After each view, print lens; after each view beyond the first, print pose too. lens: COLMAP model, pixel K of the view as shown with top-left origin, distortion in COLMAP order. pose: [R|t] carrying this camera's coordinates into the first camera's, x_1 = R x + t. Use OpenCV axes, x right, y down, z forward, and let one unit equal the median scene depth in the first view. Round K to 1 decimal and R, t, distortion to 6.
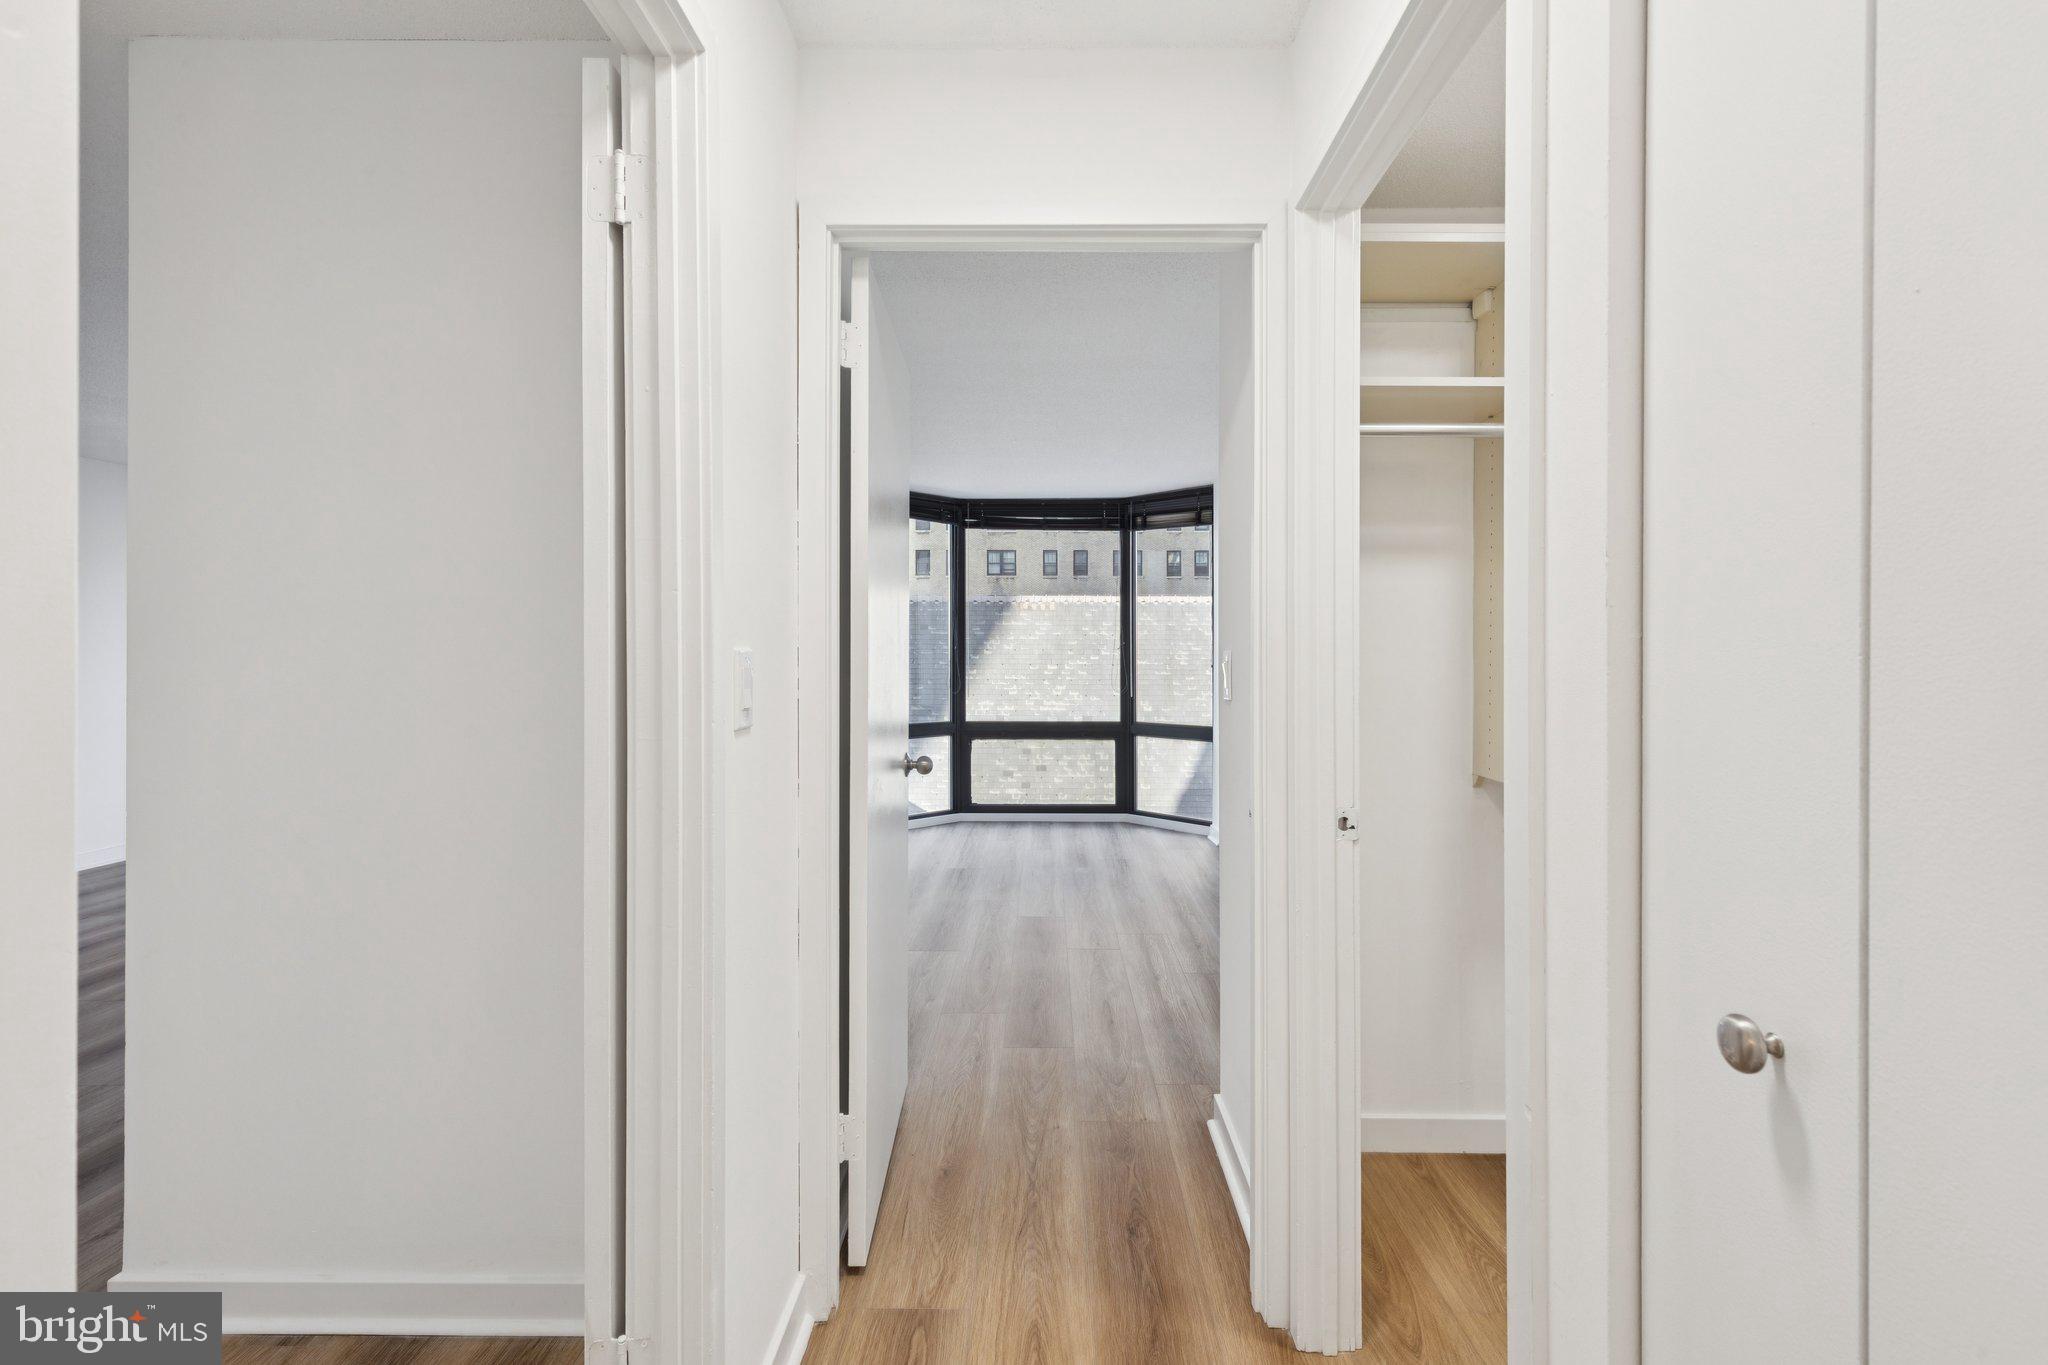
lens RADIAL K [[916.3, 0, 1025.8], [0, 916.3, 652.4], [0, 0, 1]] dist [0.008093, -0.000883]
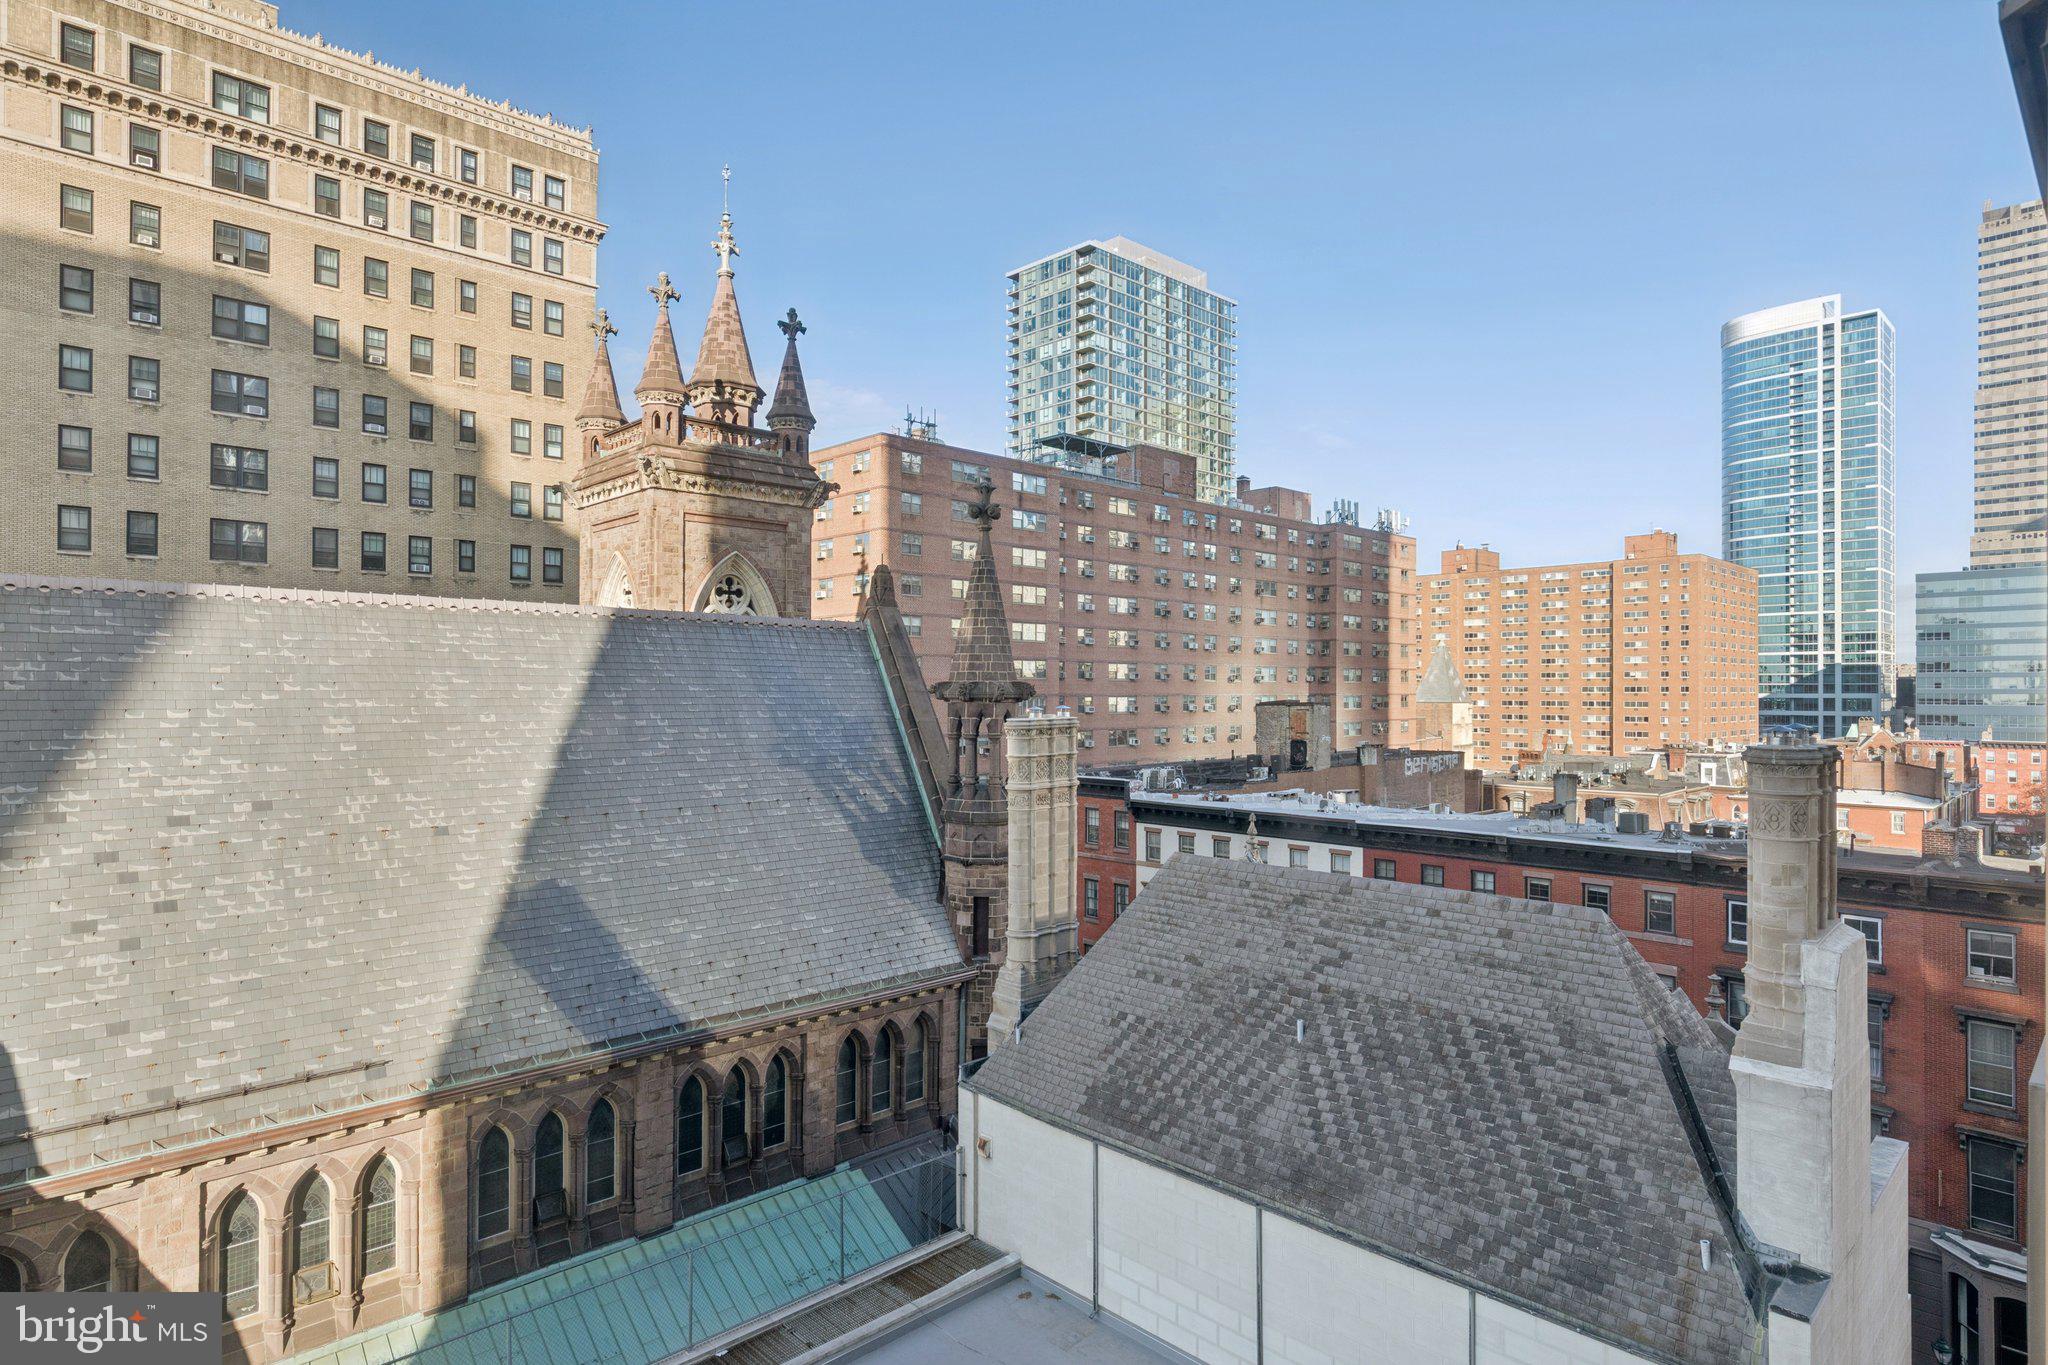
lens RADIAL K [[1110.1, 0, 1025.5], [0, 1110.1, 685.3], [0, 0, 1]] dist [0.000445, 0.000085]
pose [[0.707031, 0.002413, 0.707178, -0.443159], [-0.001961, 0.999997, -0.001451, -0.006711], [-0.707179, -0.000361, 0.707034, 1.026769]]
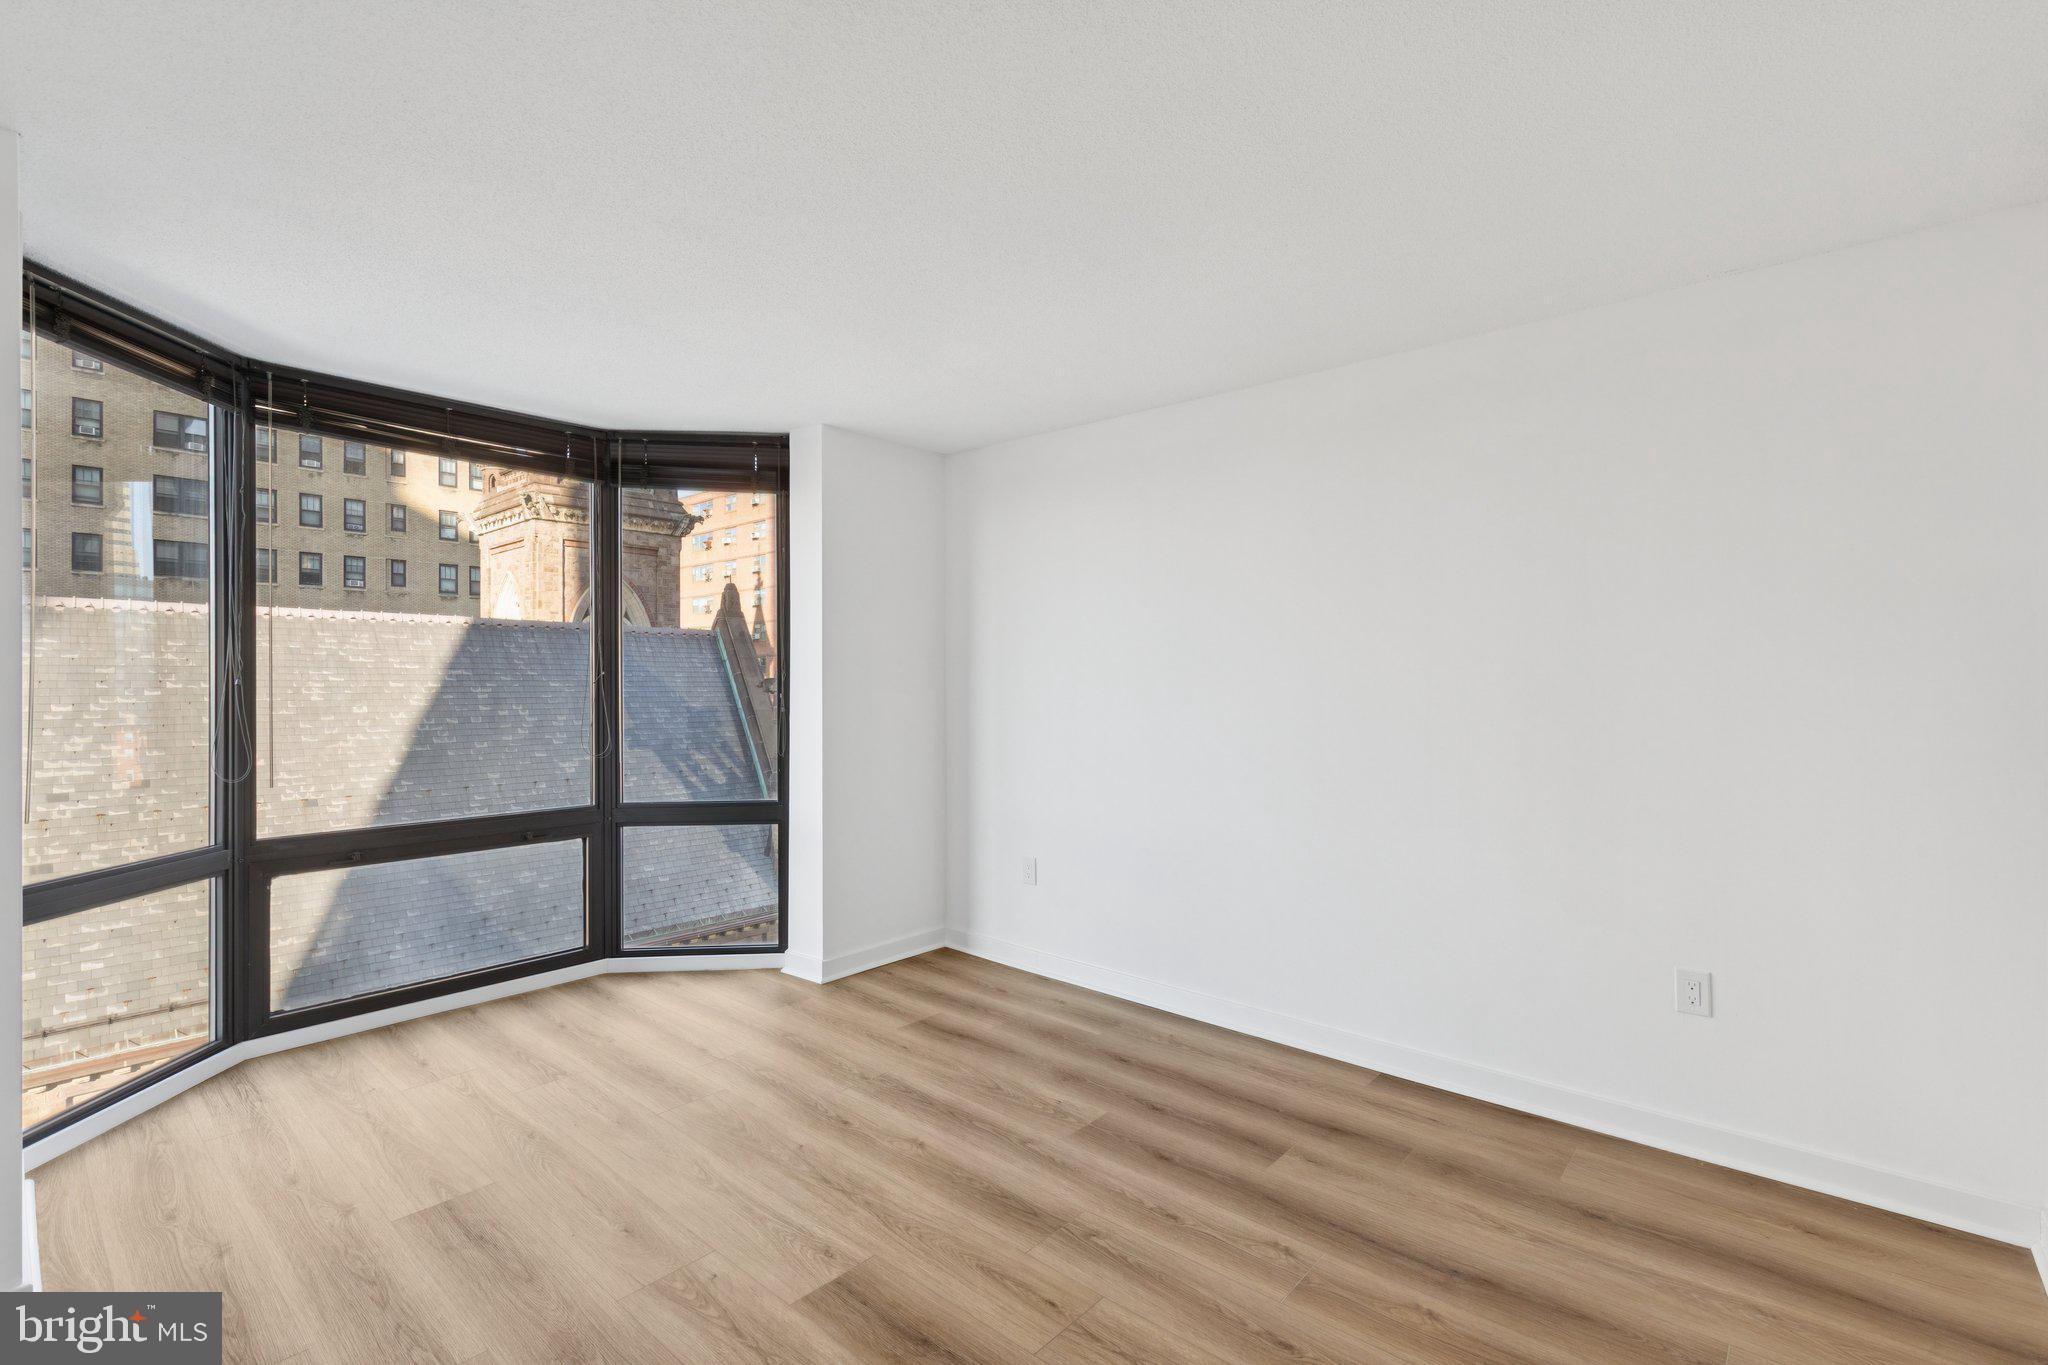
lens RADIAL K [[916.3, 0, 1018.0], [0, 916.3, 685.1], [0, 0, 1]] dist [0.008093, -0.000883]
pose [[0.646536, -0.004625, 0.762870, -0.171362], [0.002815, 0.999989, 0.003677, -0.004248], [-0.762878, -0.000230, 0.646542, 0.403364]]
